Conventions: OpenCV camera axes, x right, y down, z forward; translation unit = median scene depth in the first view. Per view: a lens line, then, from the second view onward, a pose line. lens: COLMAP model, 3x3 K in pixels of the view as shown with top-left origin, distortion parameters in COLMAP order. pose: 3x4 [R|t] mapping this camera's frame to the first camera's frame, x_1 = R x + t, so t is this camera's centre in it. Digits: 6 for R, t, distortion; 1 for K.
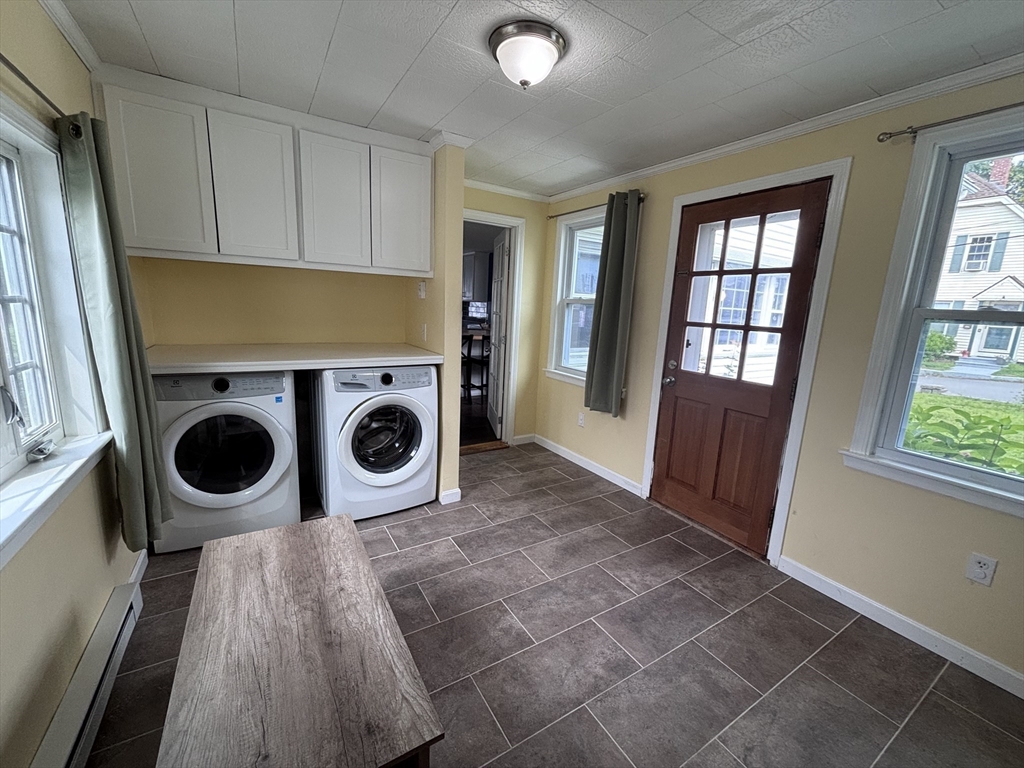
lens RADIAL K [[414.9, 0, 511.2], [0, 414.9, 384.1], [0, 0, 1]] dist [0.003084, -0.002991]
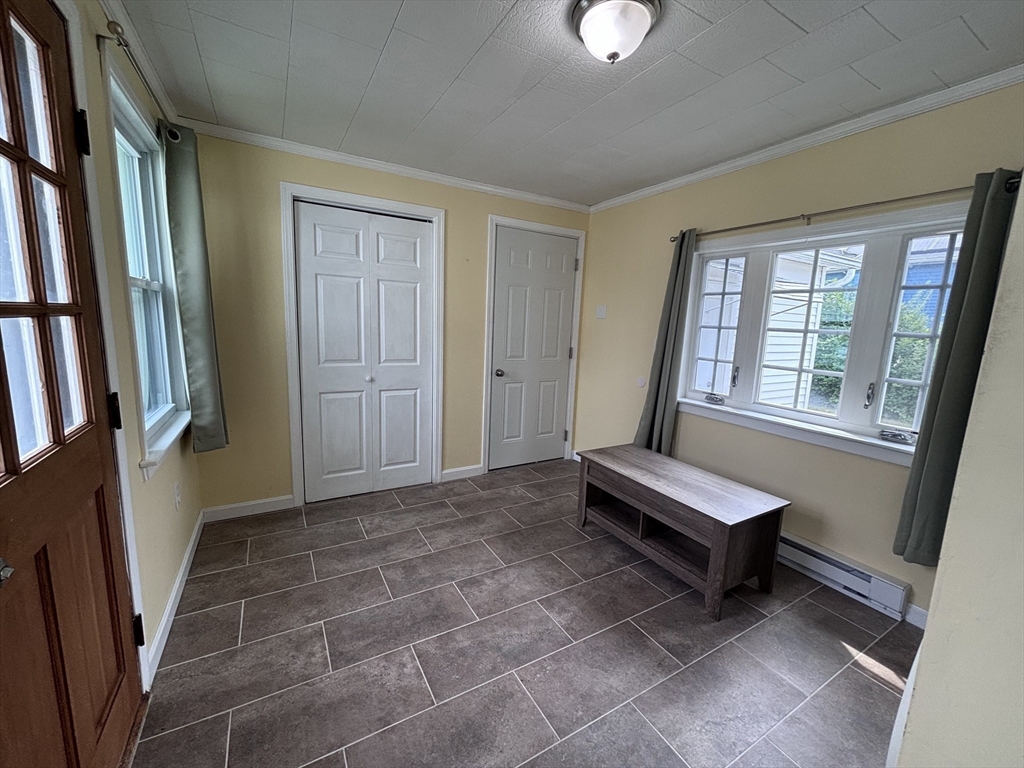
lens RADIAL K [[414.9, 0, 511.3], [0, 414.9, 385.7], [0, 0, 1]] dist [0.003084, -0.002991]
pose [[-0.996455, -0.083374, 0.011191, 0.151552], [-0.074703, 0.938184, 0.337981, -0.293322], [-0.038678, 0.335947, -0.941086, 1.737443]]
